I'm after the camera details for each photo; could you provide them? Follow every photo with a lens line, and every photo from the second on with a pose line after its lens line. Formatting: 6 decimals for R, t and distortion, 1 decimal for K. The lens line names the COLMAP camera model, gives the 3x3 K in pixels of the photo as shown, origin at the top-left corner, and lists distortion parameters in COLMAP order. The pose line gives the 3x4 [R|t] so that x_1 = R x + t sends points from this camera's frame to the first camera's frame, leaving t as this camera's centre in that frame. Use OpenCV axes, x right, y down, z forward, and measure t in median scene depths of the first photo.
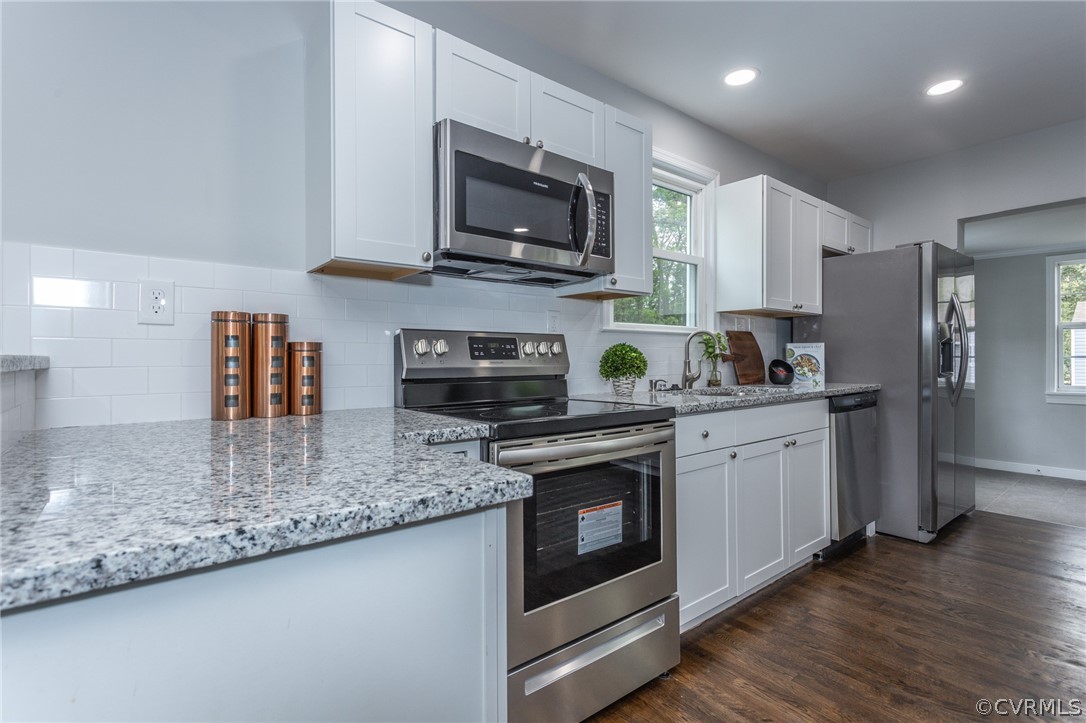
lens RADIAL K [[510.2, 0, 543.0], [0, 510.2, 361.5], [0, 0, 1]] dist [0.001119, 0.000068]
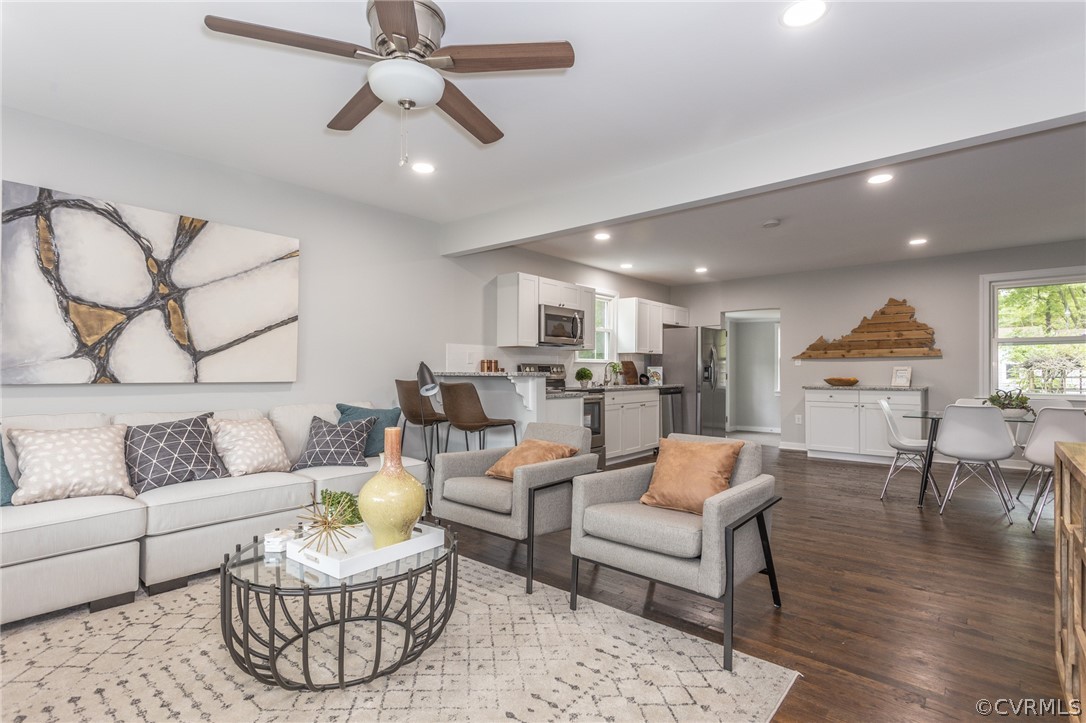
lens RADIAL K [[520.5, 0, 543.9], [0, 520.5, 366.8], [0, 0, 1]] dist [0.001700, 0.000109]
pose [[0.982558, 0.009362, 0.185720, -0.602608], [-0.006820, 0.999874, -0.014318, 0.000892], [-0.185830, 0.012802, 0.982498, -1.781069]]
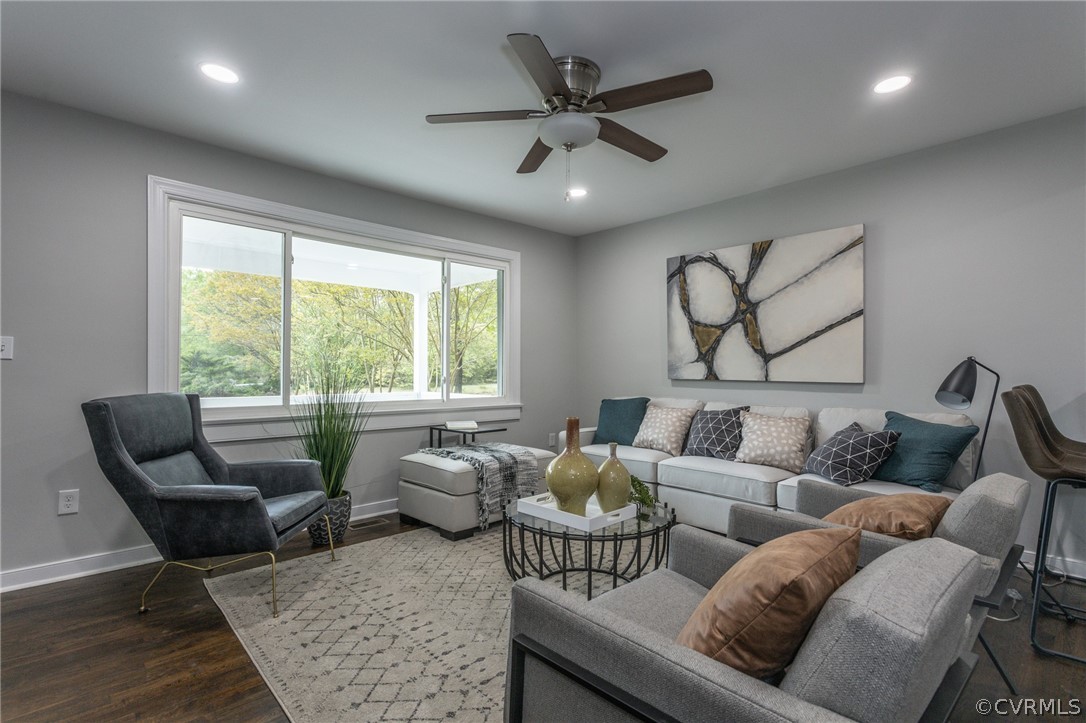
lens RADIAL K [[520.5, 0, 543.9], [0, 520.5, 366.8], [0, 0, 1]] dist [0.001700, 0.000109]
pose [[0.069764, 0.000513, -0.997563, 0.418526], [-0.004497, 0.999990, 0.000200, -0.013236], [0.997553, 0.004472, 0.069766, -0.968246]]
